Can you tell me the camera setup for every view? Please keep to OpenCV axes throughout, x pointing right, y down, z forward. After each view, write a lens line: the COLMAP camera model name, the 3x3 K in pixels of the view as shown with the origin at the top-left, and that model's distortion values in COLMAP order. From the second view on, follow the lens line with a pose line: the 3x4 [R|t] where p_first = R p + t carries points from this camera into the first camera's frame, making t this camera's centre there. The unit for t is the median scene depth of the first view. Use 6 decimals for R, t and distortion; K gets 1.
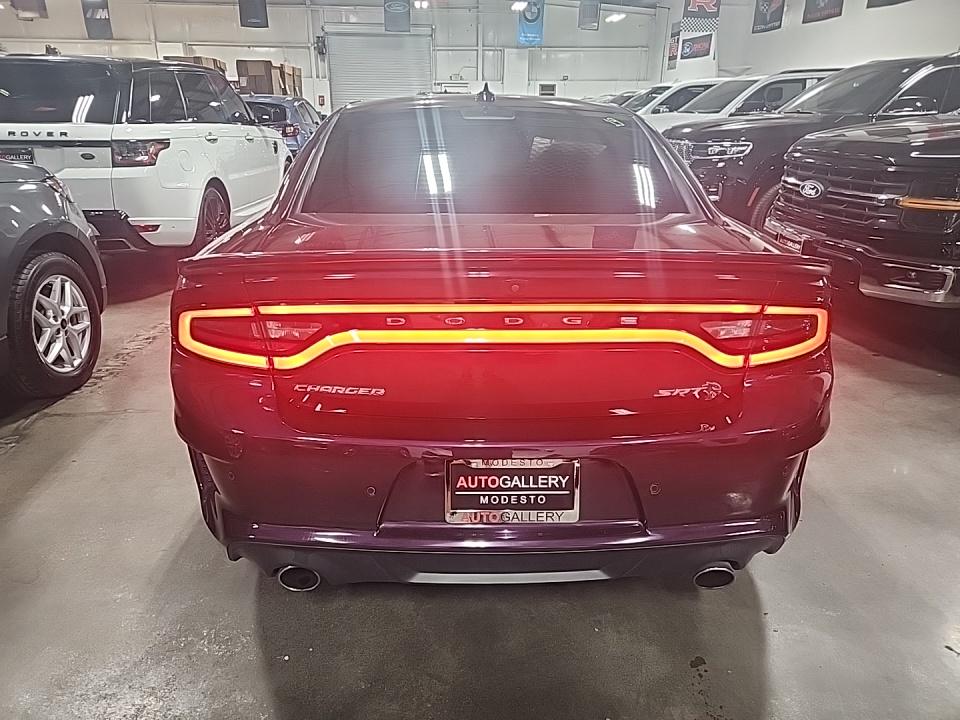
lens RADIAL K [[653.3, 0, 469.8], [0, 653.3, 360.2], [0, 0, 1]] dist [0.057455, -0.034741]
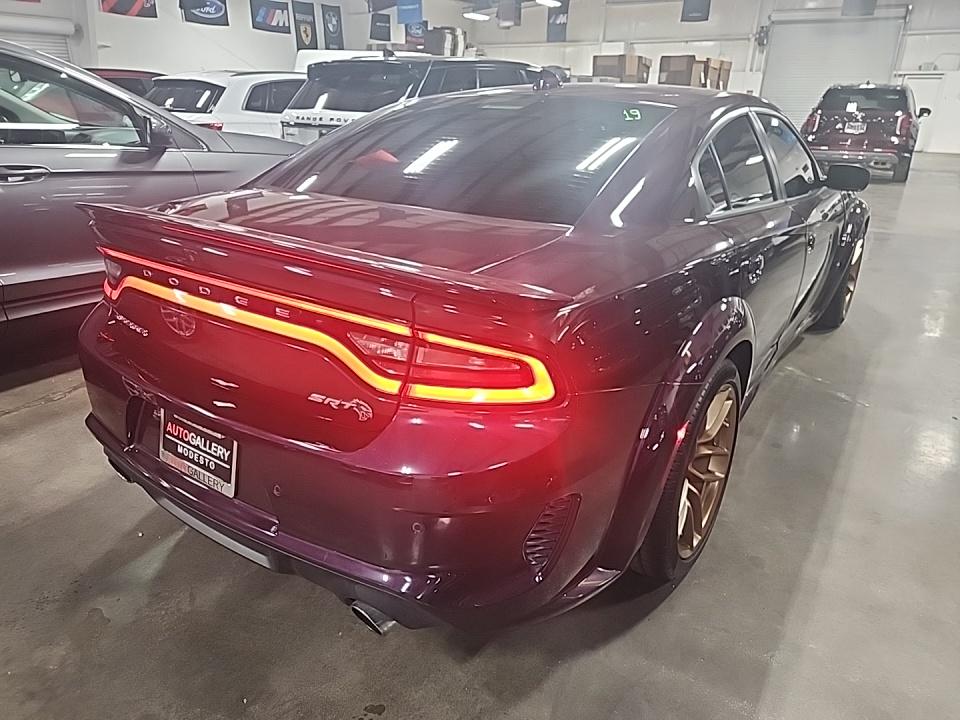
lens RADIAL K [[653.3, 0, 471.0], [0, 653.3, 364.6], [0, 0, 1]] dist [0.057455, -0.034741]
pose [[0.802809, 0.233587, -0.548576, 0.958169], [-0.227907, 0.970417, 0.079681, -0.119219], [0.550960, 0.061056, 0.832295, 0.331923]]
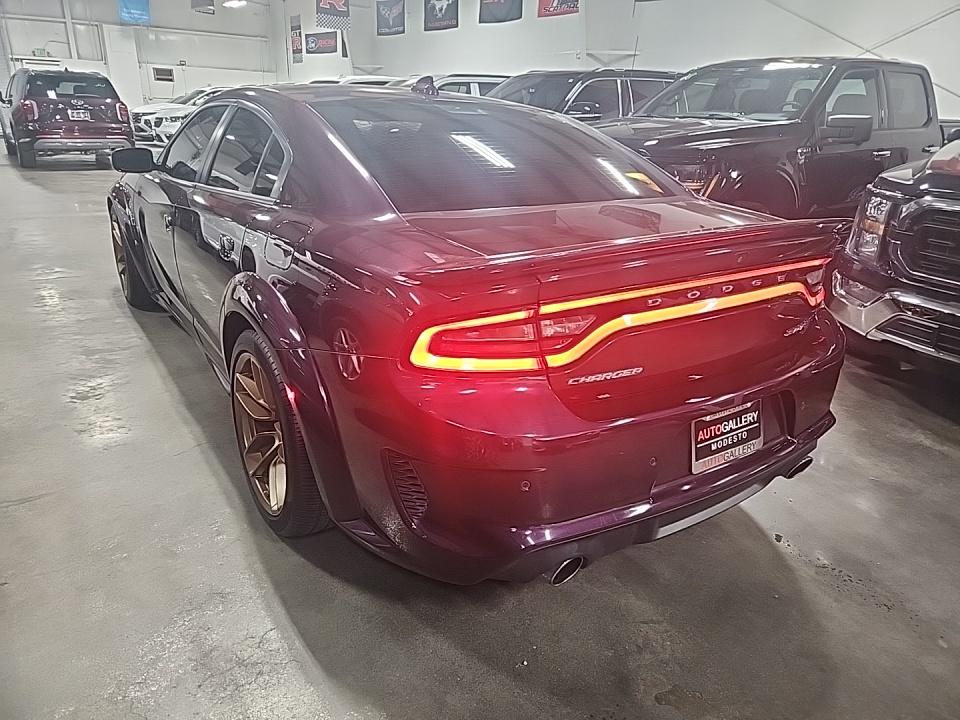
lens RADIAL K [[653.3, 0, 474.5], [0, 653.3, 360.9], [0, 0, 1]] dist [0.057455, -0.034741]
pose [[0.840246, -0.172596, 0.514001, -0.880373], [0.167044, 0.984275, 0.057440, -0.070764], [-0.515832, 0.037597, 0.855864, 0.211974]]
